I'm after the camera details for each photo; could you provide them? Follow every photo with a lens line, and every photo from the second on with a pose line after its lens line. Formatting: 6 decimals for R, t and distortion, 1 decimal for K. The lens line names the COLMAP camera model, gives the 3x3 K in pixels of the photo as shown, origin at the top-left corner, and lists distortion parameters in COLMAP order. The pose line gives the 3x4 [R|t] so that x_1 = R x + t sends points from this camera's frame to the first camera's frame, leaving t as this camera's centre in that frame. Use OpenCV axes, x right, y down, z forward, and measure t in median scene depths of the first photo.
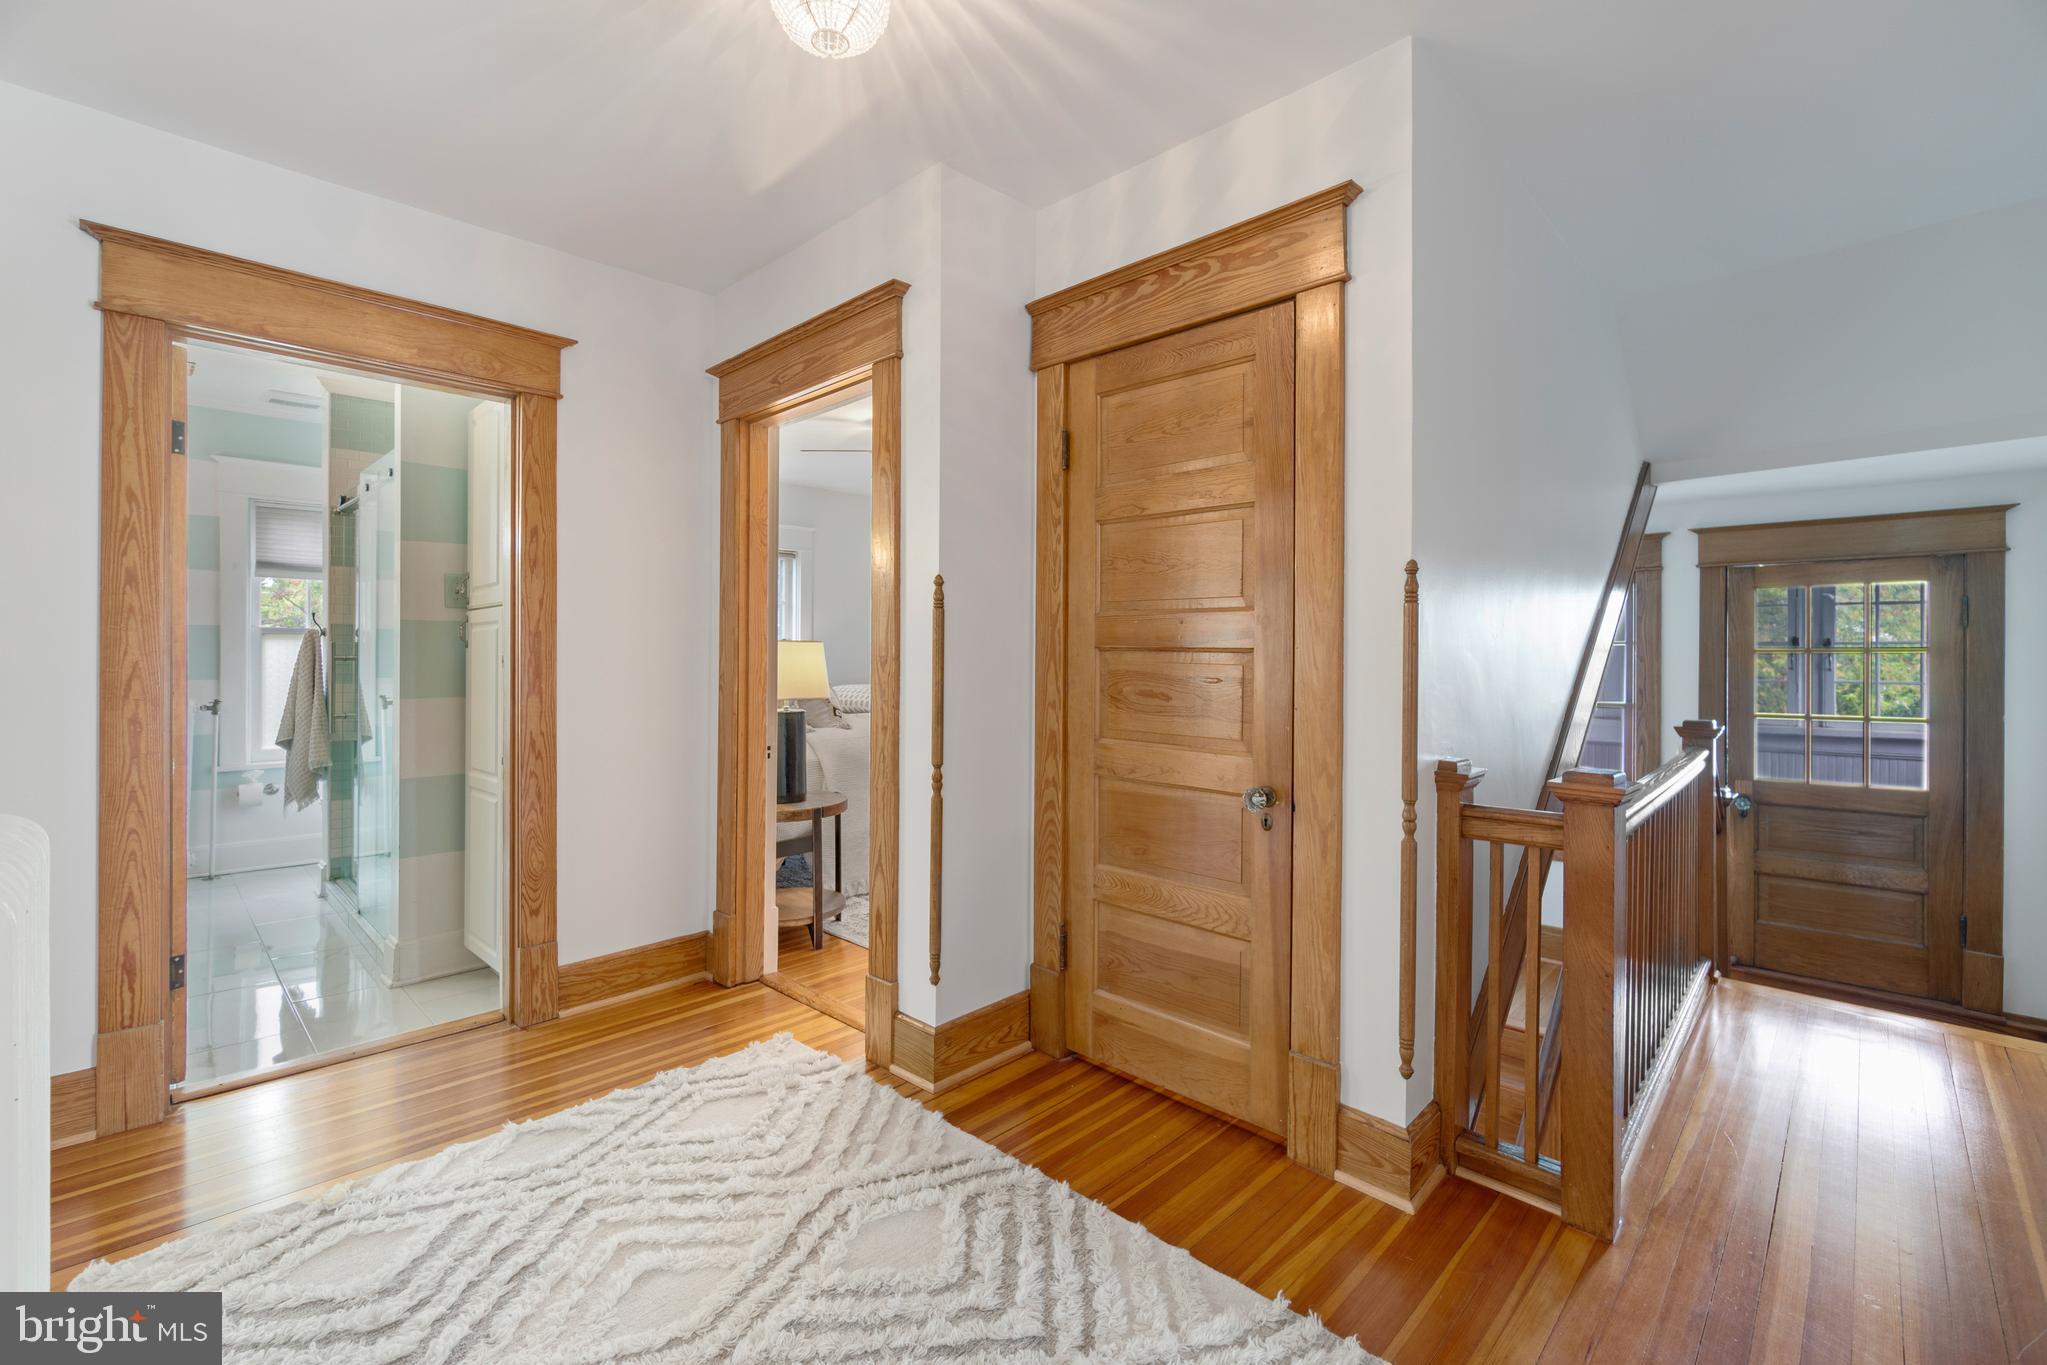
lens RADIAL K [[874.1, 0, 1016.0], [0, 874.1, 661.6], [0, 0, 1]] dist [-0.001513, 0.000028]
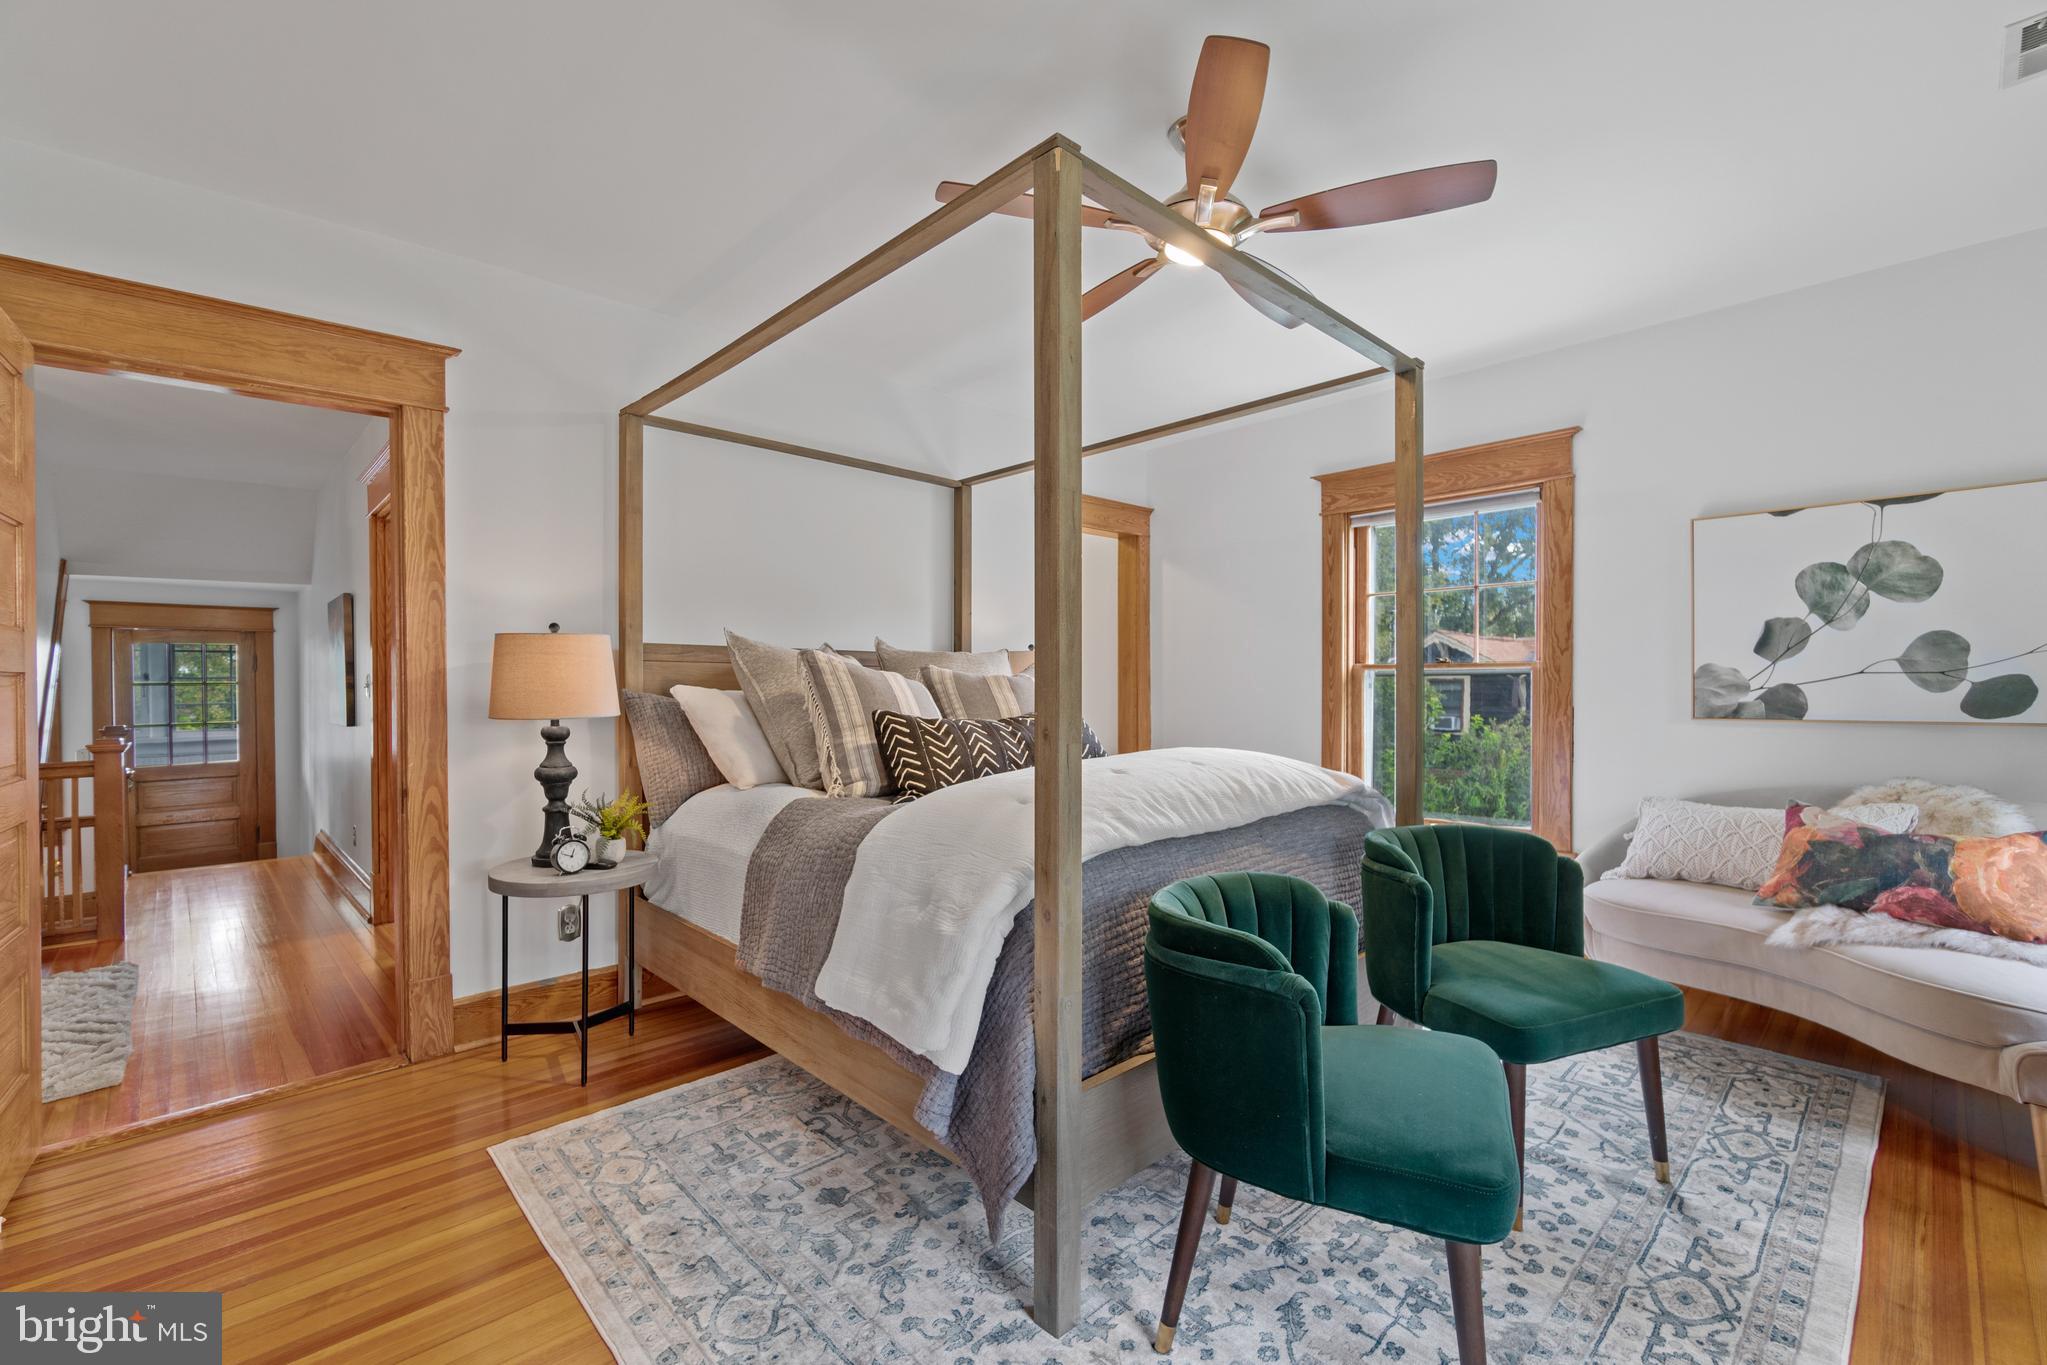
lens RADIAL K [[888.9, 0, 1018.7], [0, 888.9, 679.6], [0, 0, 1]] dist [-0.000842, 0.000348]
pose [[0.033214, -0.001947, 0.999446, -0.719420], [0.016302, 0.999866, 0.001407, 0.003277], [-0.999315, 0.016246, 0.033242, -0.658962]]
